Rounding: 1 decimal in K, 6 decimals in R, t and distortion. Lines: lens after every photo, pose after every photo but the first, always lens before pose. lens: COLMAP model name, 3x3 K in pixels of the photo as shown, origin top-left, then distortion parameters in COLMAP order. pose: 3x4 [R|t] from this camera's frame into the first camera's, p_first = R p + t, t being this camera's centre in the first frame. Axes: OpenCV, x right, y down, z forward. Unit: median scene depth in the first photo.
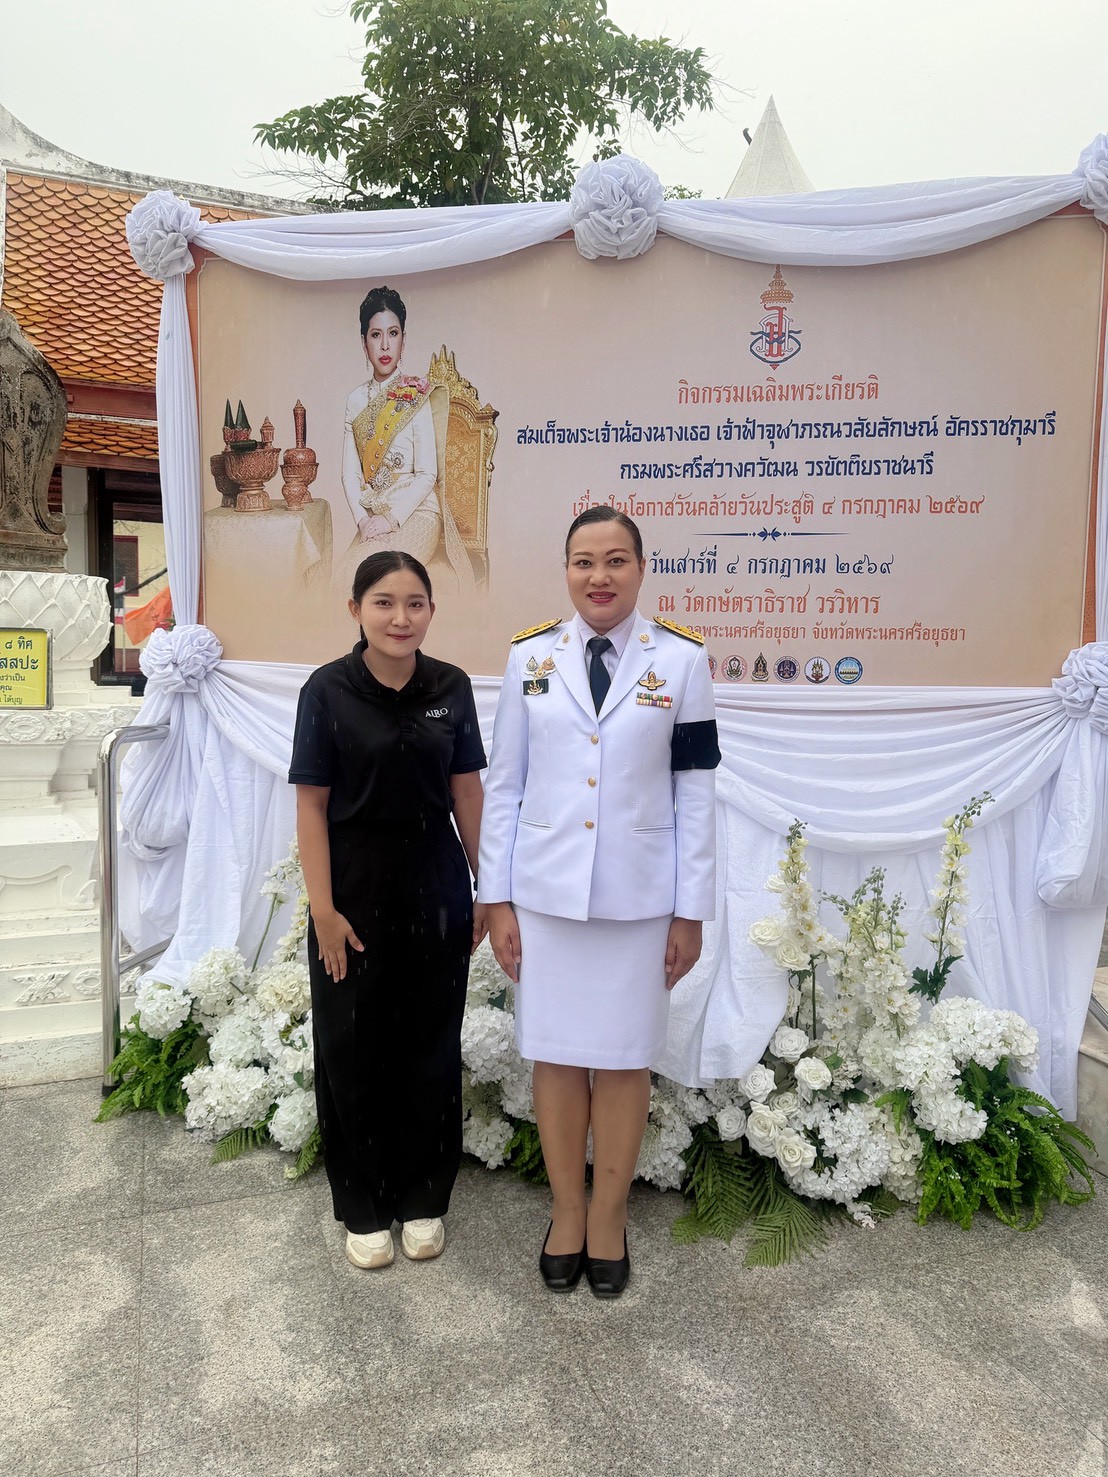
lens RADIAL K [[1001.9, 0, 565.3], [0, 1001.9, 738.0], [0, 0, 1]] dist [0.006574, -0.030888]
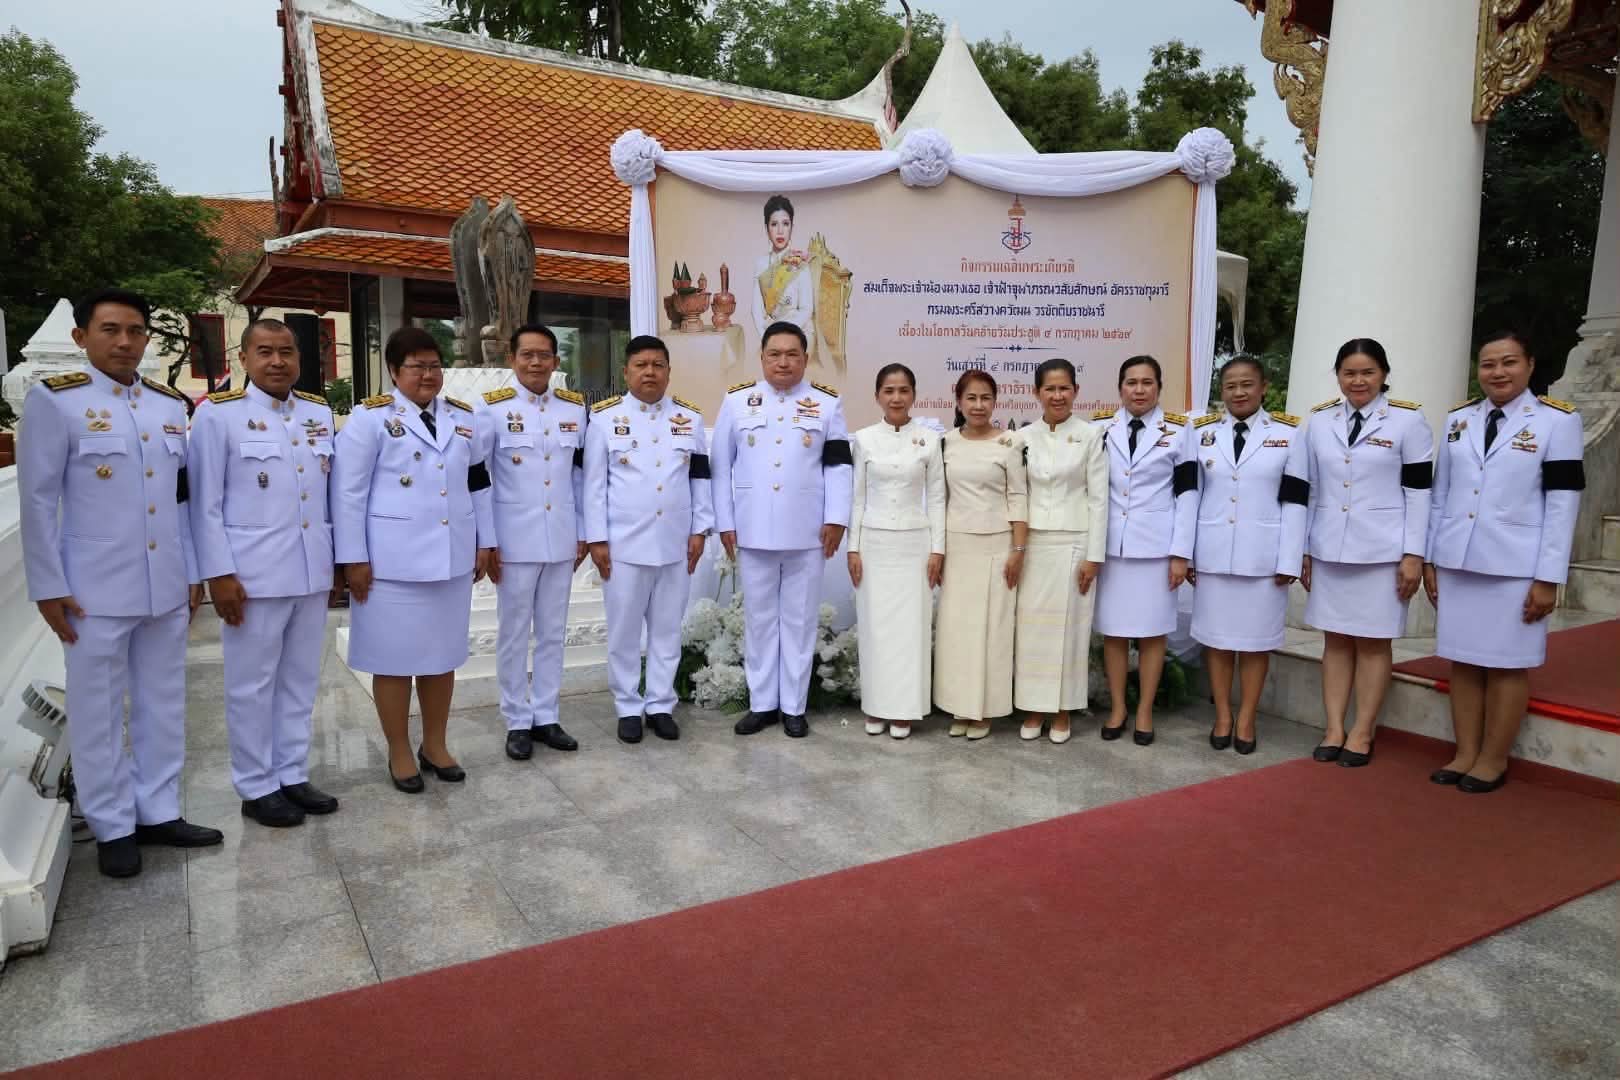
lens RADIAL K [[1082.5, 0, 810.6], [0, 1082.5, 550.9], [0, 0, 1]] dist [-0.041235, 0.006644]
pose [[0.986085, -0.030460, 0.163430, -0.437014], [0.026746, 0.999333, 0.024876, 0.085792], [-0.164078, -0.020159, 0.986241, -0.749577]]
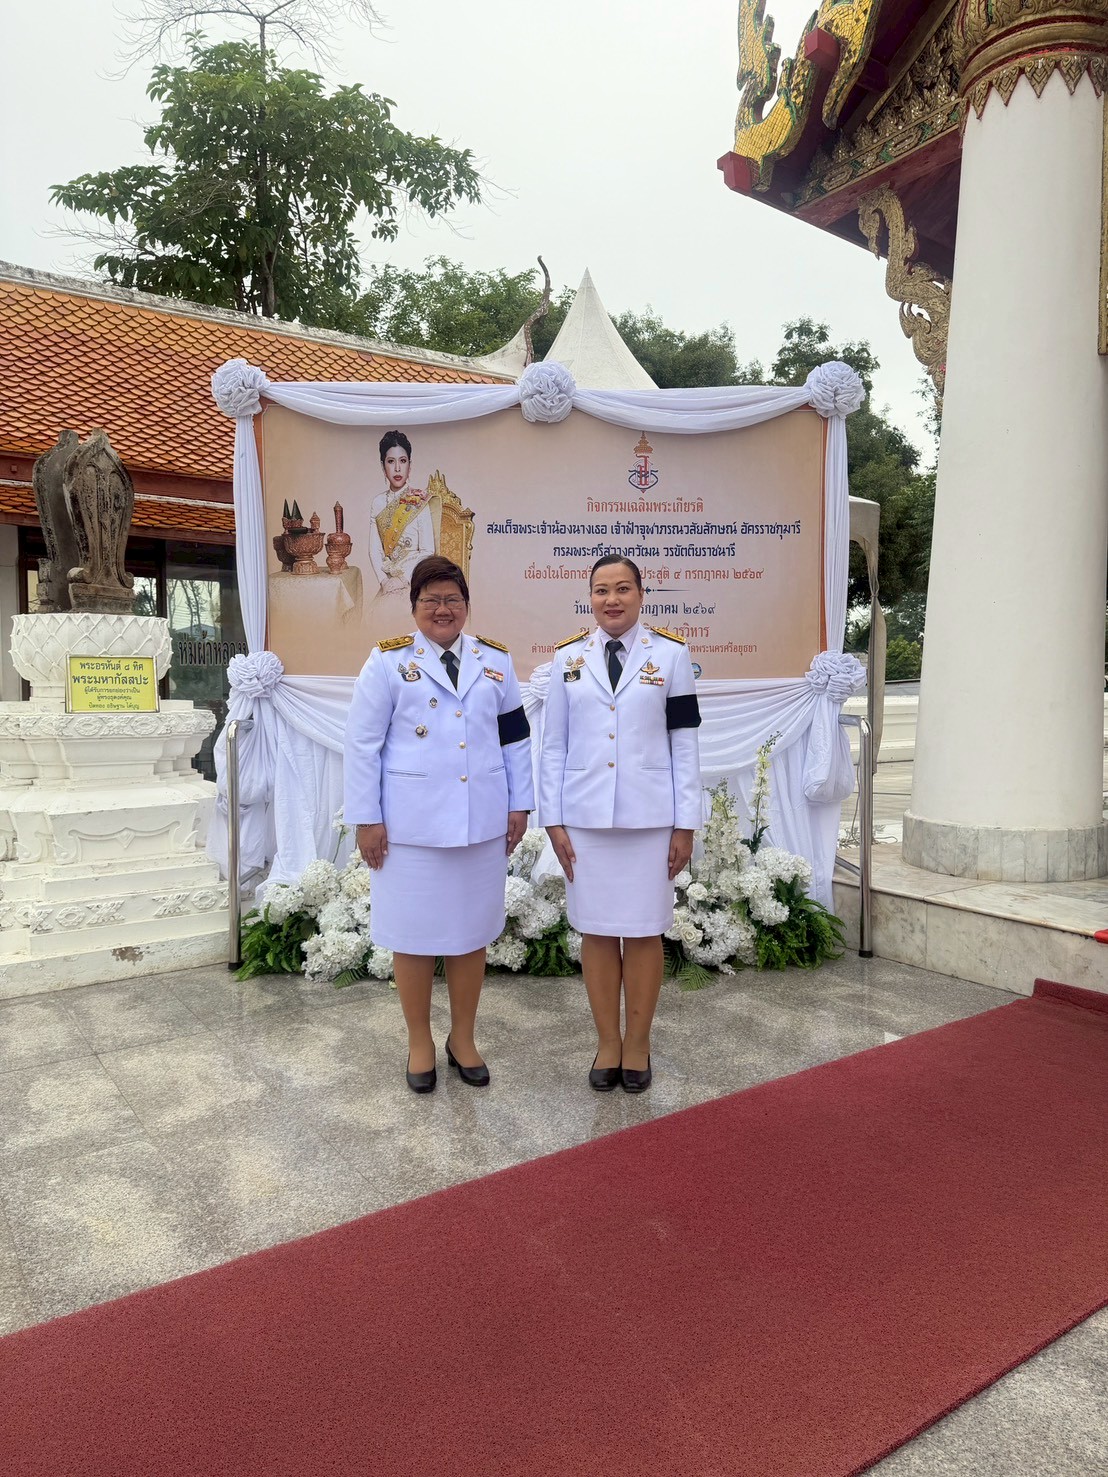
lens RADIAL K [[1001.9, 0, 562.7], [0, 1001.9, 732.7], [0, 0, 1]] dist [0.006574, -0.030888]
pose [[0.970498, -0.036481, 0.238335, -0.318242], [0.046455, 0.998258, -0.036364, 0.083529], [-0.236593, 0.046363, 0.970502, -0.546283]]
